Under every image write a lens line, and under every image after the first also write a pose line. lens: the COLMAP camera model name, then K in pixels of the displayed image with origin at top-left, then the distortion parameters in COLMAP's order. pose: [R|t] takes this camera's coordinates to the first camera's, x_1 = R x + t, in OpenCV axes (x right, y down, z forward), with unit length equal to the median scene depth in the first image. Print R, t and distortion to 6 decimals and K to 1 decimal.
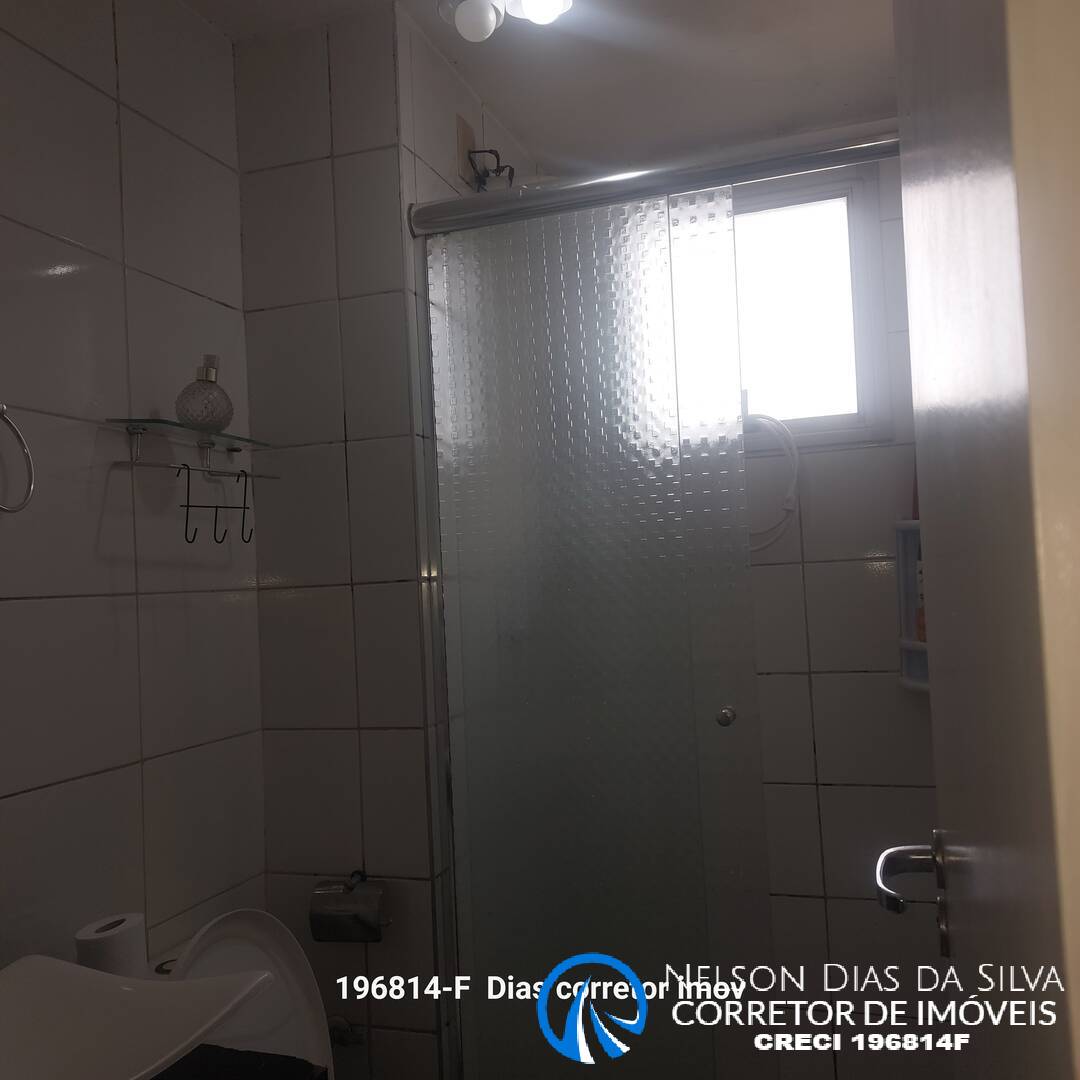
lens RADIAL K [[1052.5, 0, 533.9], [0, 1052.5, 552.7], [0, 0, 1]] dist [0.116956, -0.153936]
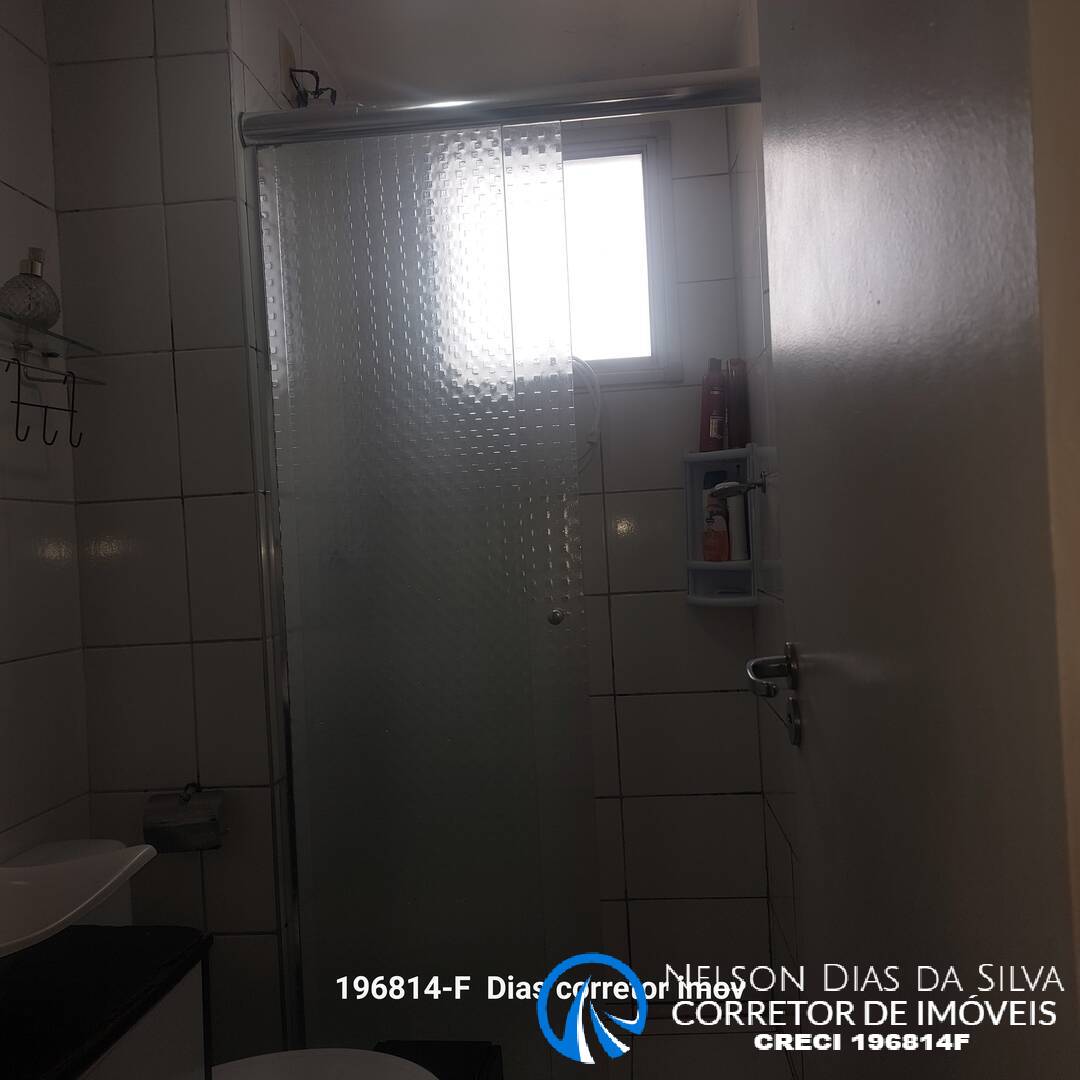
lens RADIAL K [[1052.5, 0, 533.9], [0, 1052.5, 552.7], [0, 0, 1]] dist [0.116956, -0.153936]
pose [[0.973363, -0.004679, 0.229222, -0.080859], [-0.000972, 0.999699, 0.024533, 0.057020], [-0.229268, -0.024102, 0.973065, -0.042918]]
